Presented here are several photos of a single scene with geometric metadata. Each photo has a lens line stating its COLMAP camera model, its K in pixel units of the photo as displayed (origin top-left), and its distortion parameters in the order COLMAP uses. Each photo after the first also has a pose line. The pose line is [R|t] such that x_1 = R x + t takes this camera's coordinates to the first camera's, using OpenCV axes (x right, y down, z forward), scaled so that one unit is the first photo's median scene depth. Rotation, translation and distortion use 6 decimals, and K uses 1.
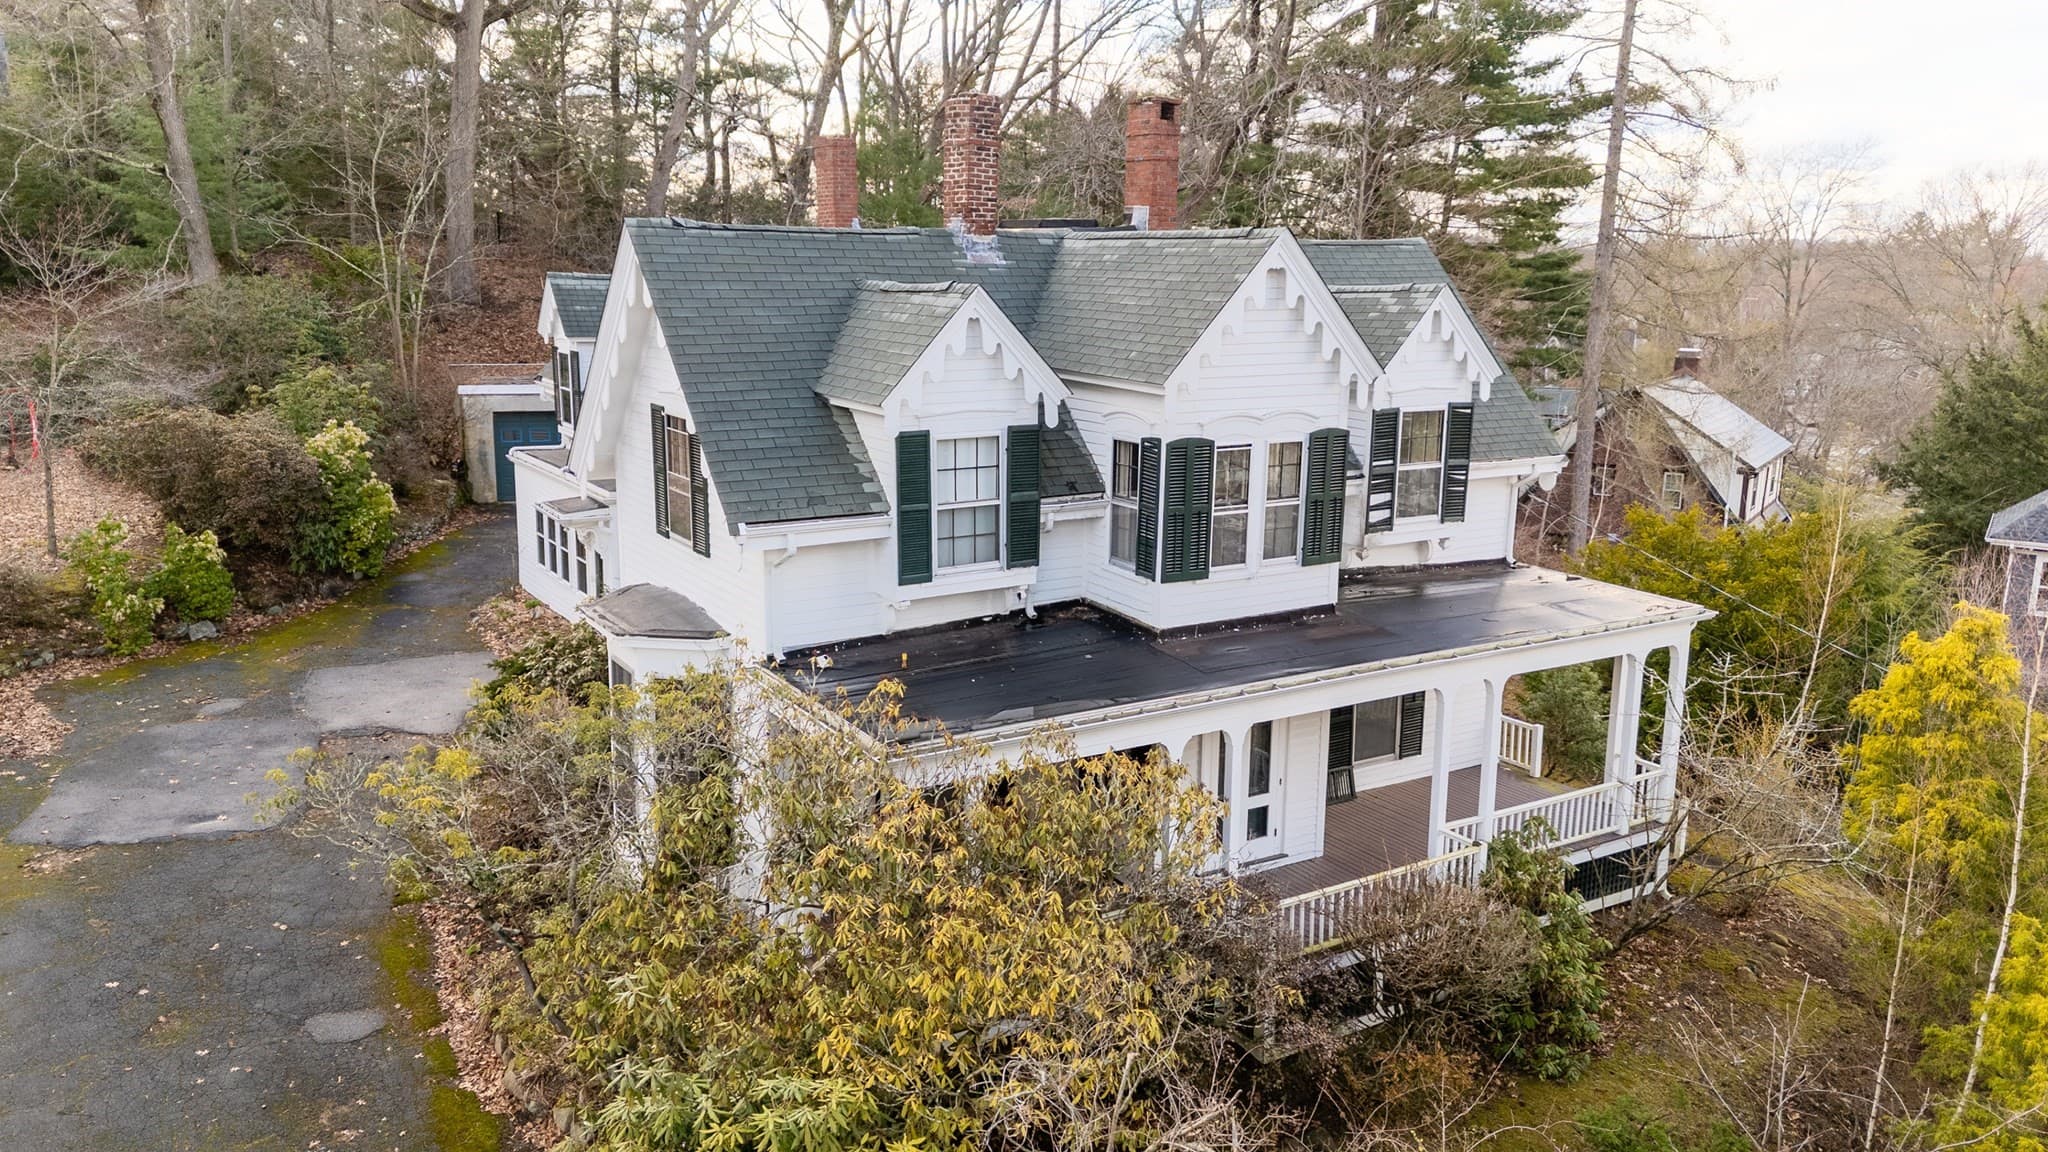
lens RADIAL K [[1533.9, 0, 1026.5], [0, 1533.9, 574.5], [0, 0, 1]] dist [0.075354, -0.039756]
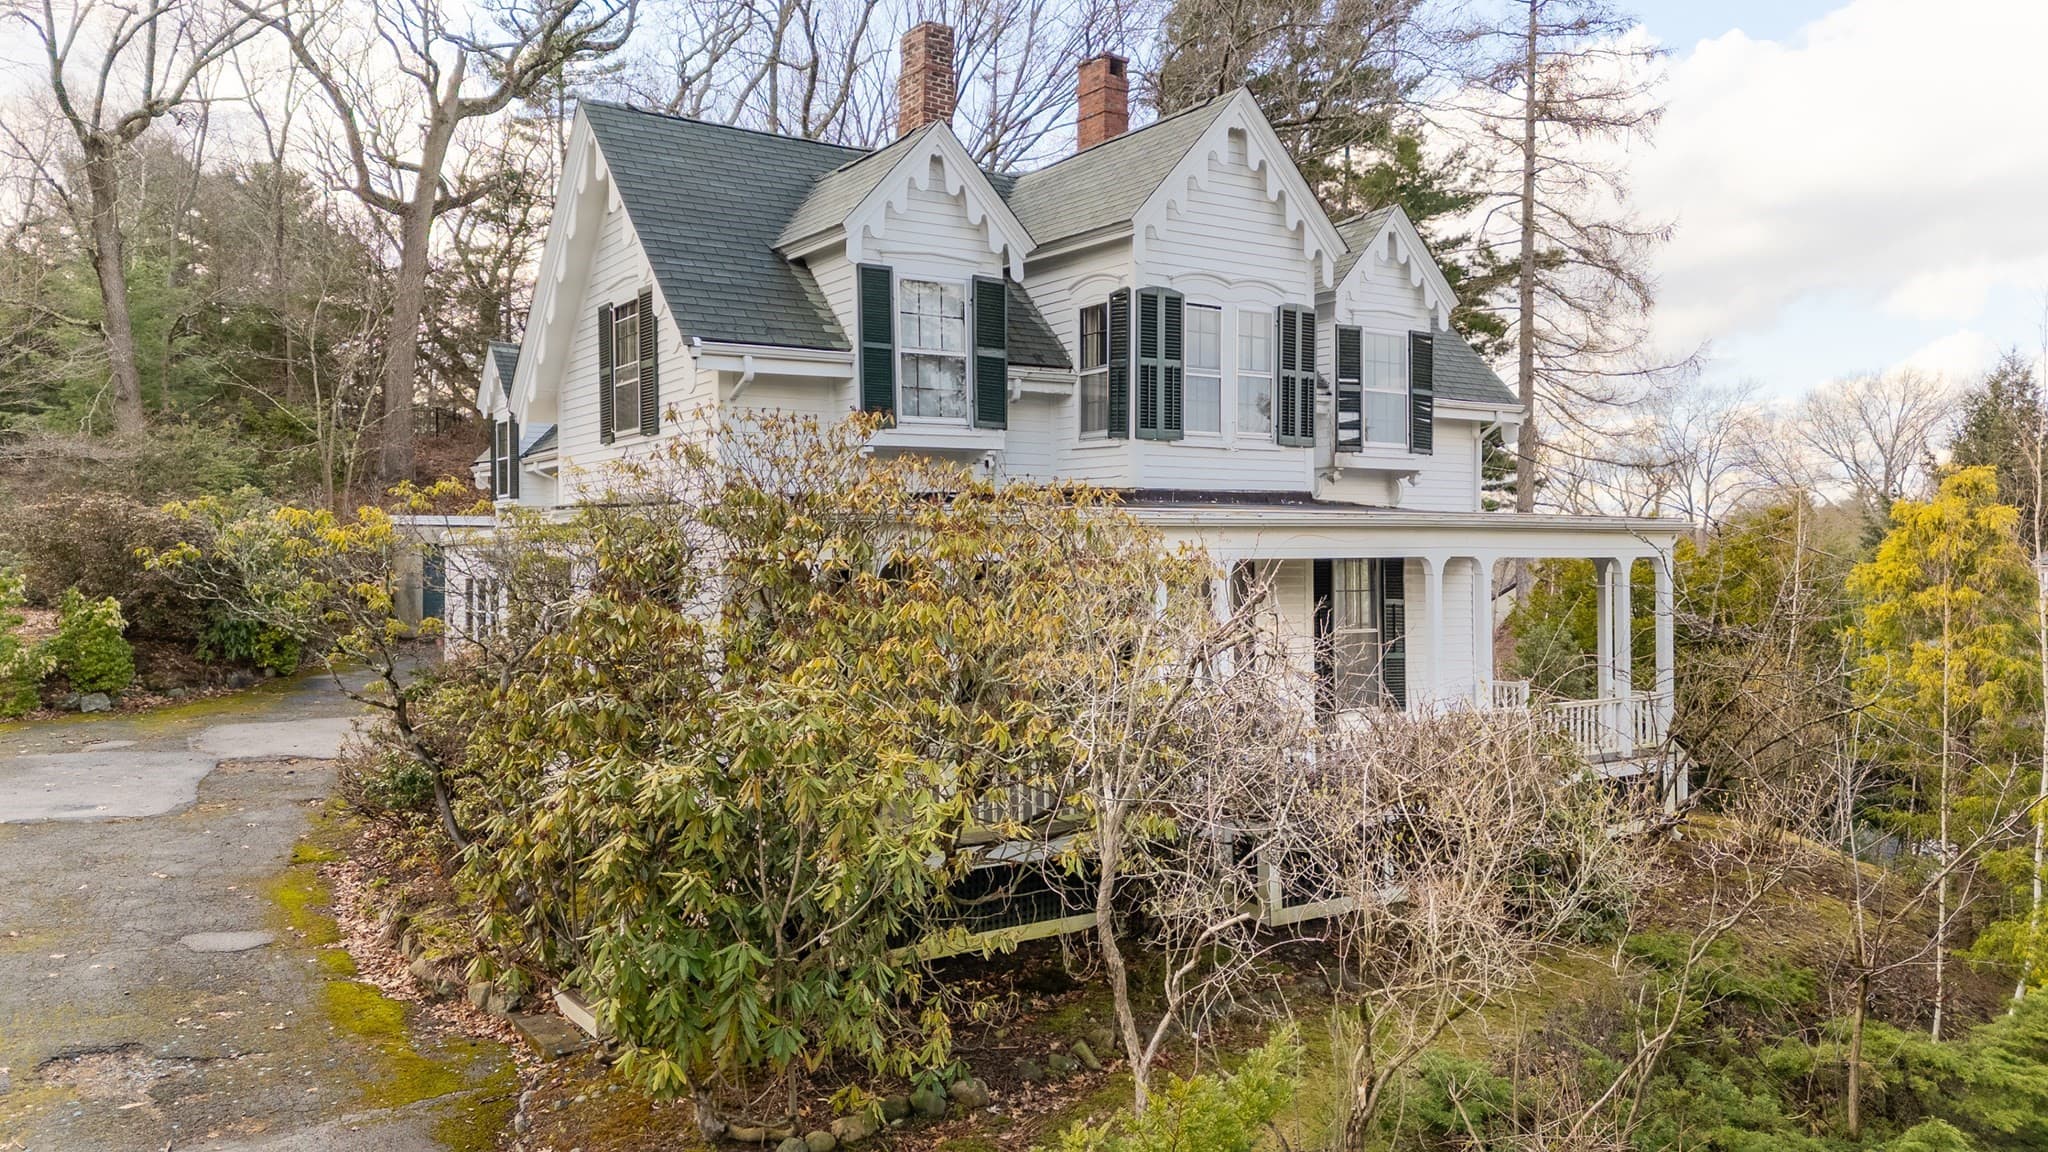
lens RADIAL K [[1533.9, 0, 1025.5], [0, 1533.9, 575.9], [0, 0, 1]] dist [0.075354, -0.039756]
pose [[0.998798, -0.018257, 0.045480, -0.024543], [0.027142, 0.978766, -0.203174, 0.269384], [-0.040805, 0.204164, 0.978086, 0.077979]]
